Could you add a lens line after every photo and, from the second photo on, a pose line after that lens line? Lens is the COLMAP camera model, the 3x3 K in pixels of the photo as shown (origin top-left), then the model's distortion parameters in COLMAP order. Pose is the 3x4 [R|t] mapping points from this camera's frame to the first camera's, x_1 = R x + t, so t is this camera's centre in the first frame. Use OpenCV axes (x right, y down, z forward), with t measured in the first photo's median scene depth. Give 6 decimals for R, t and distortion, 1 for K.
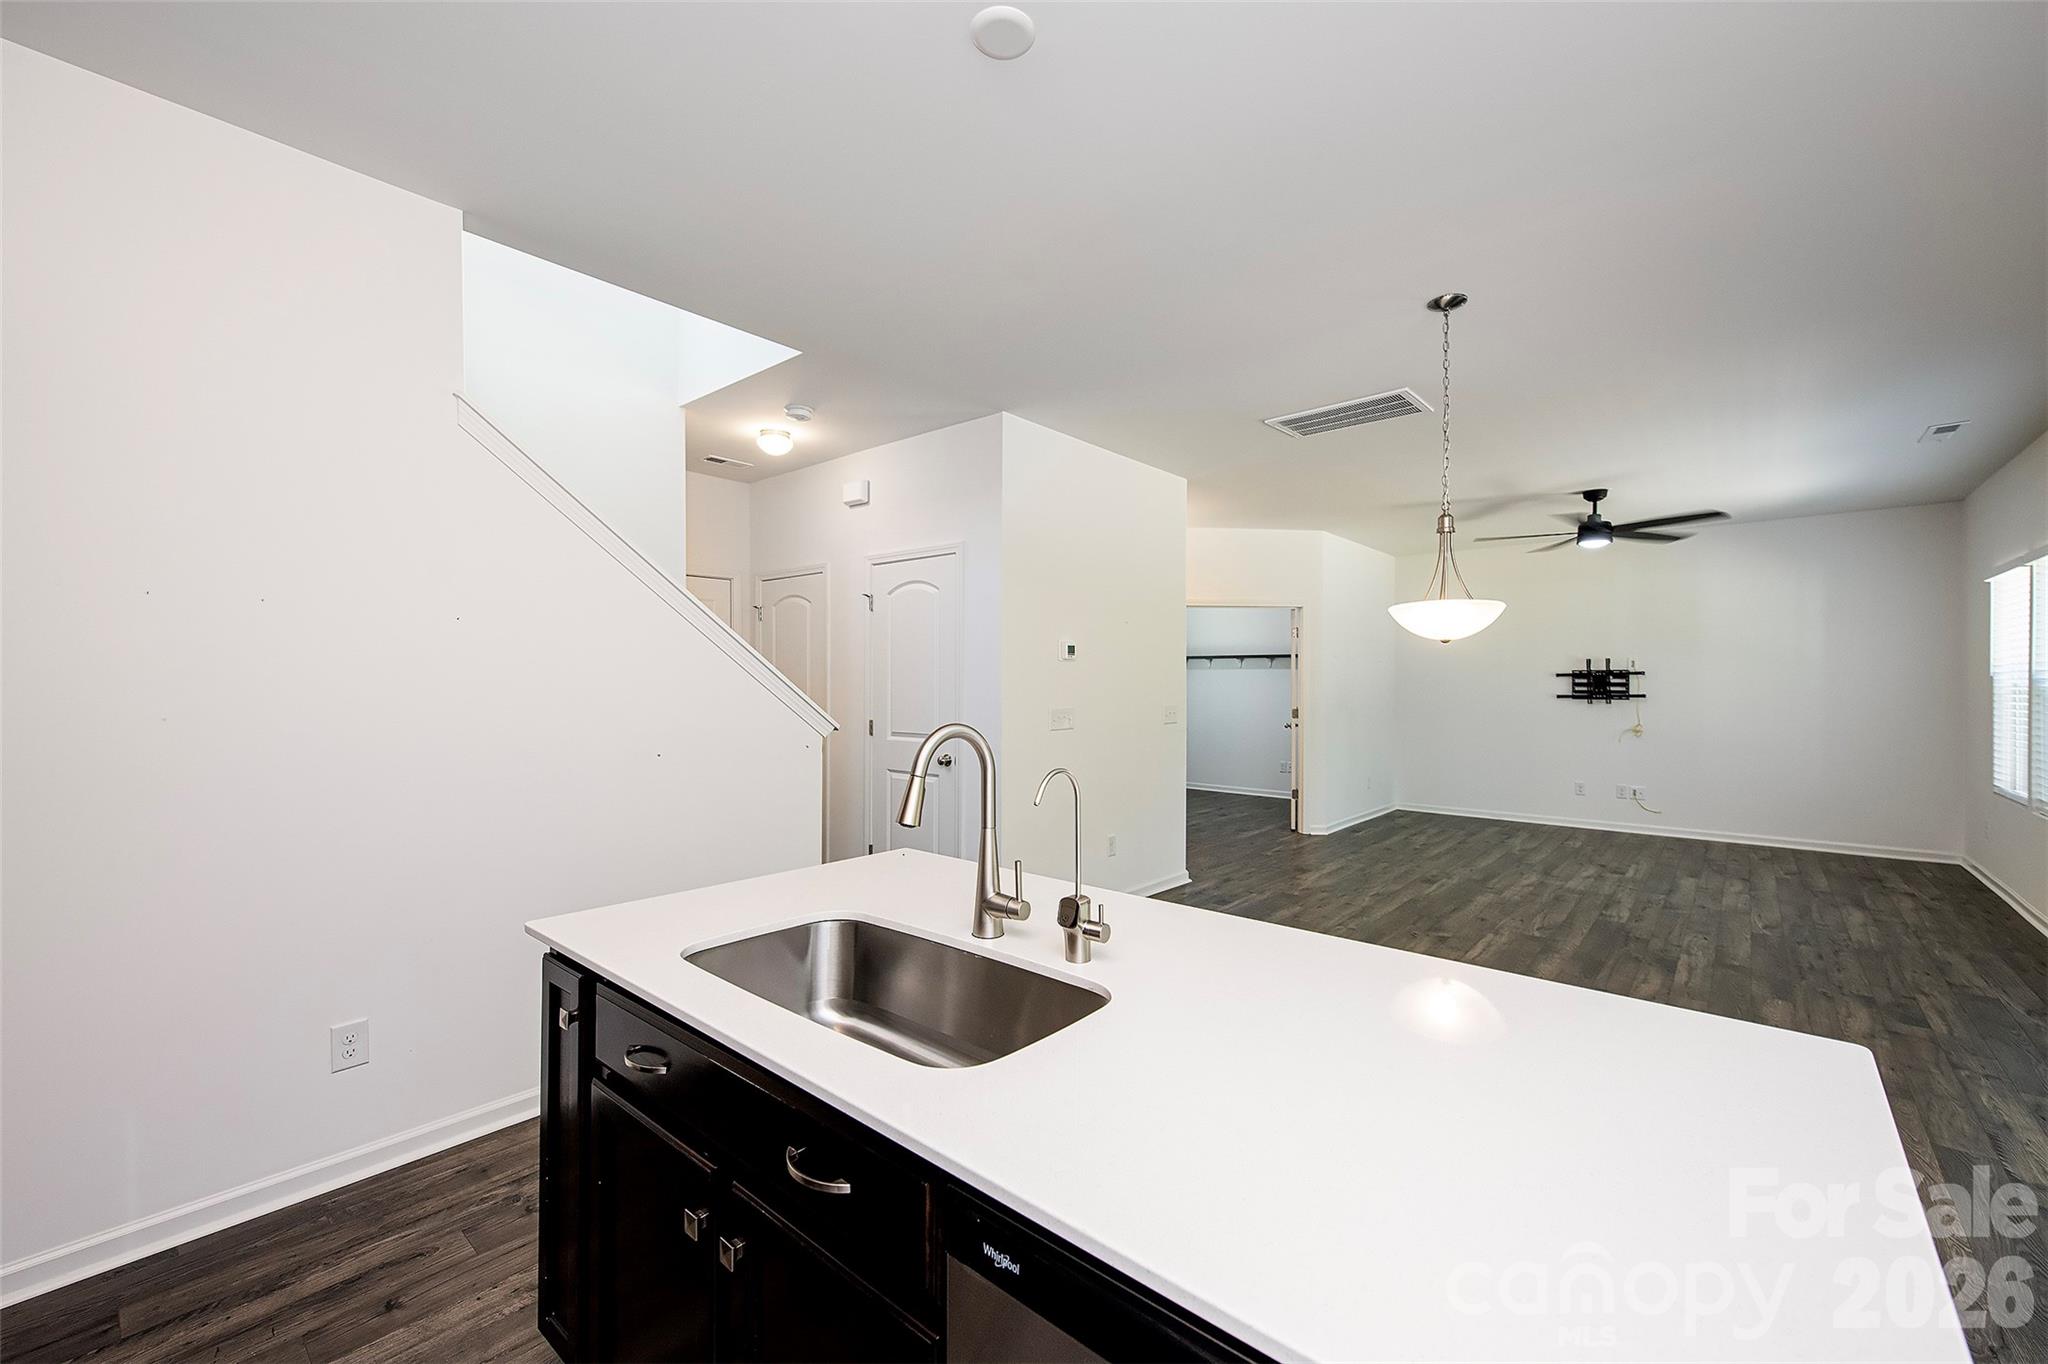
lens RADIAL K [[827.0, 0, 1028.4], [0, 827.0, 697.8], [0, 0, 1]] dist [0.020324, -0.008970]
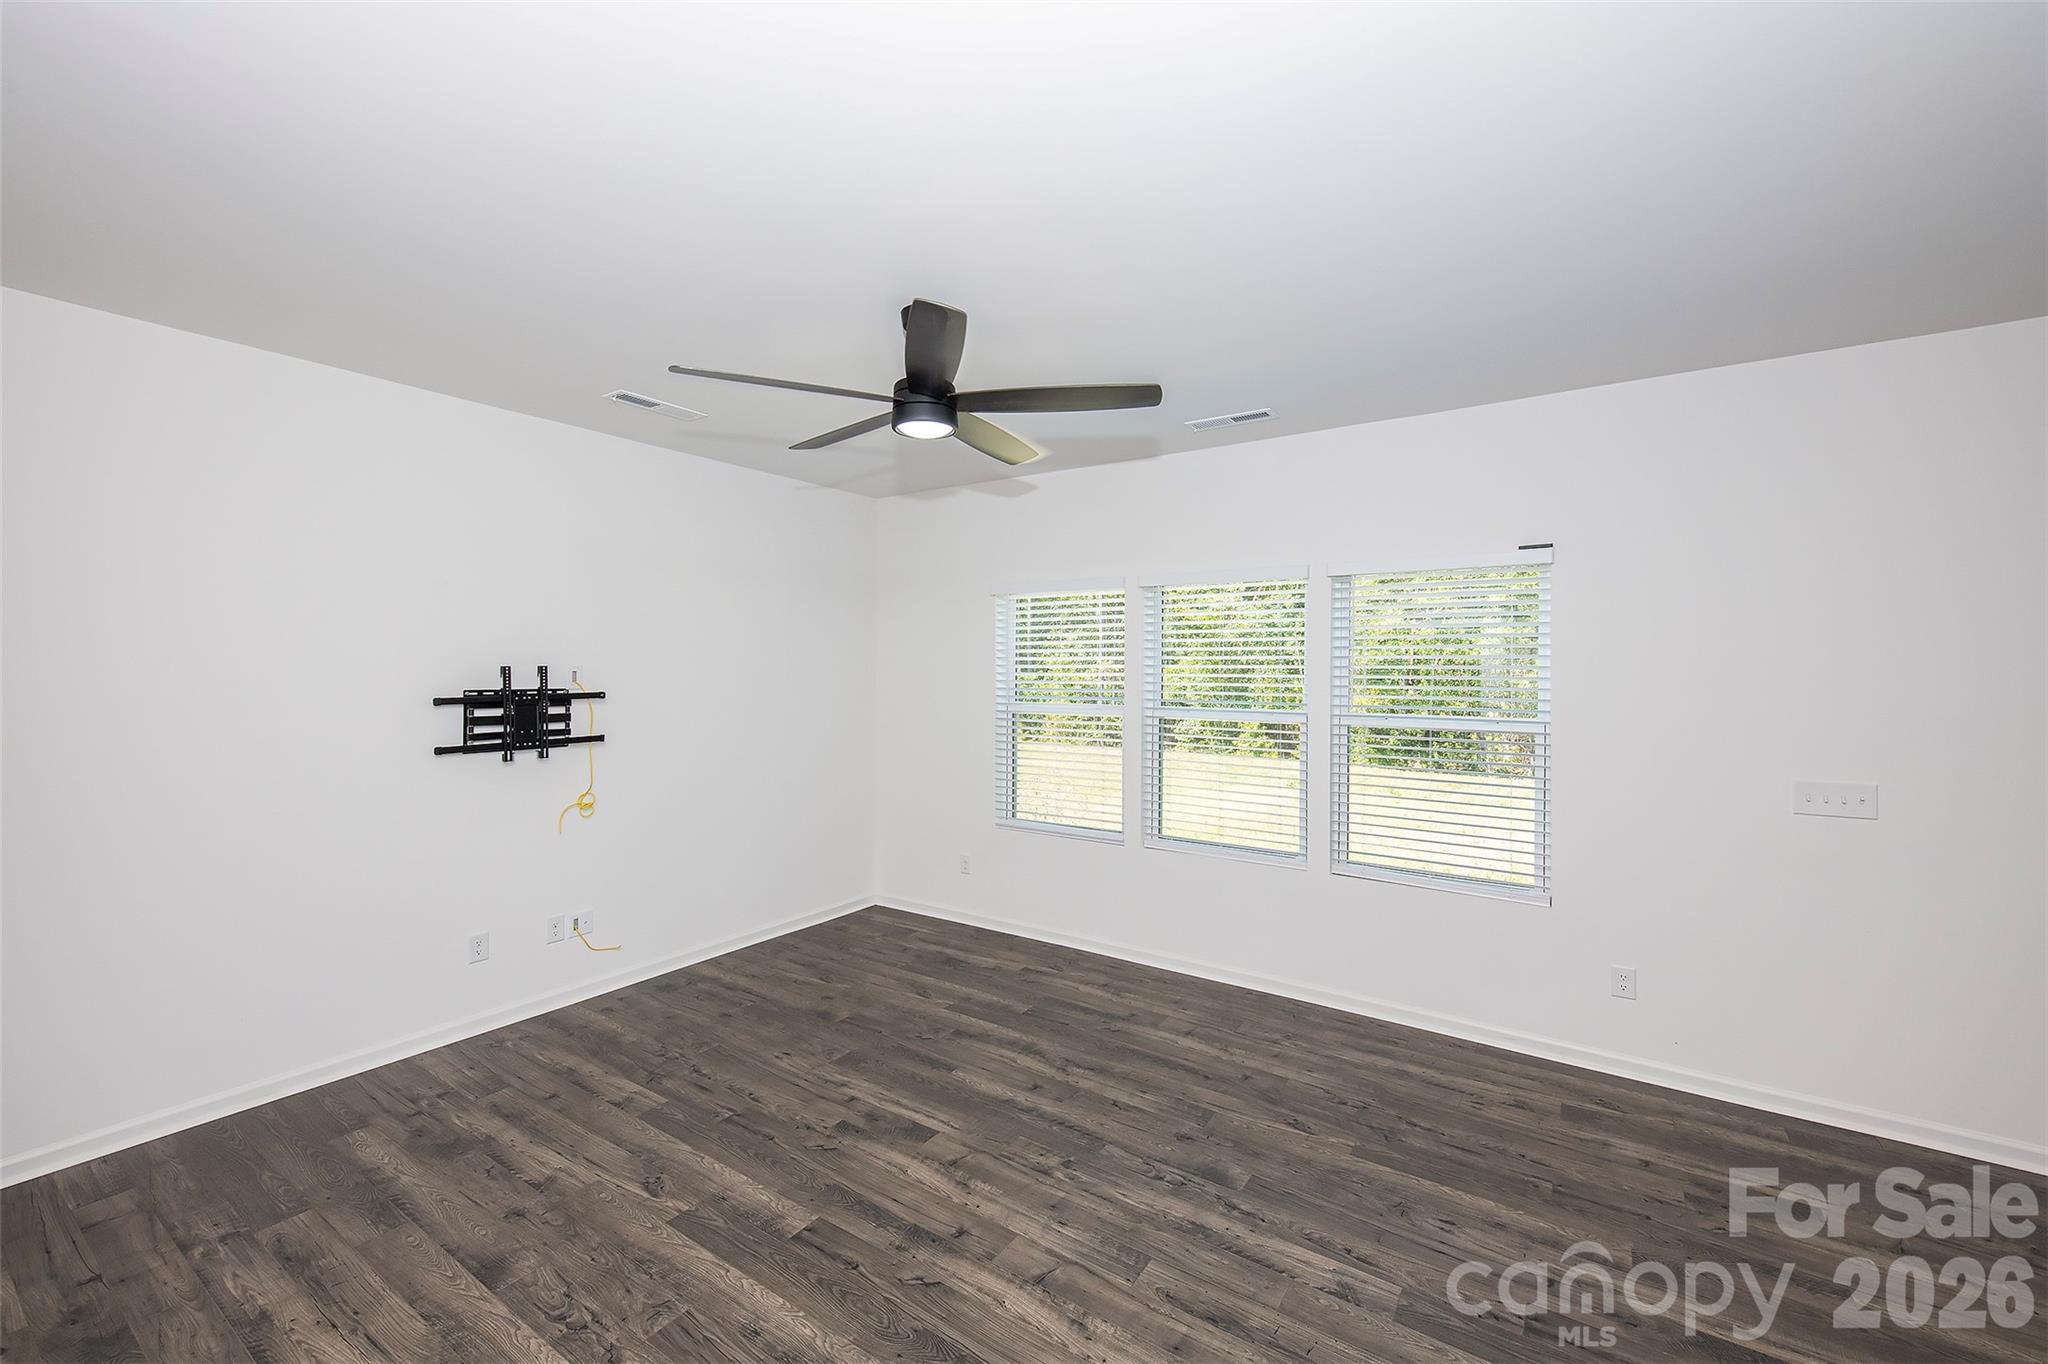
lens RADIAL K [[827.0, 0, 1028.4], [0, 827.0, 697.8], [0, 0, 1]] dist [0.020324, -0.008970]
pose [[-0.108500, -0.033170, 0.993543, 0.293213], [0.010739, 0.999346, 0.034536, -0.067256], [-0.994038, 0.014417, -0.108073, 1.233215]]
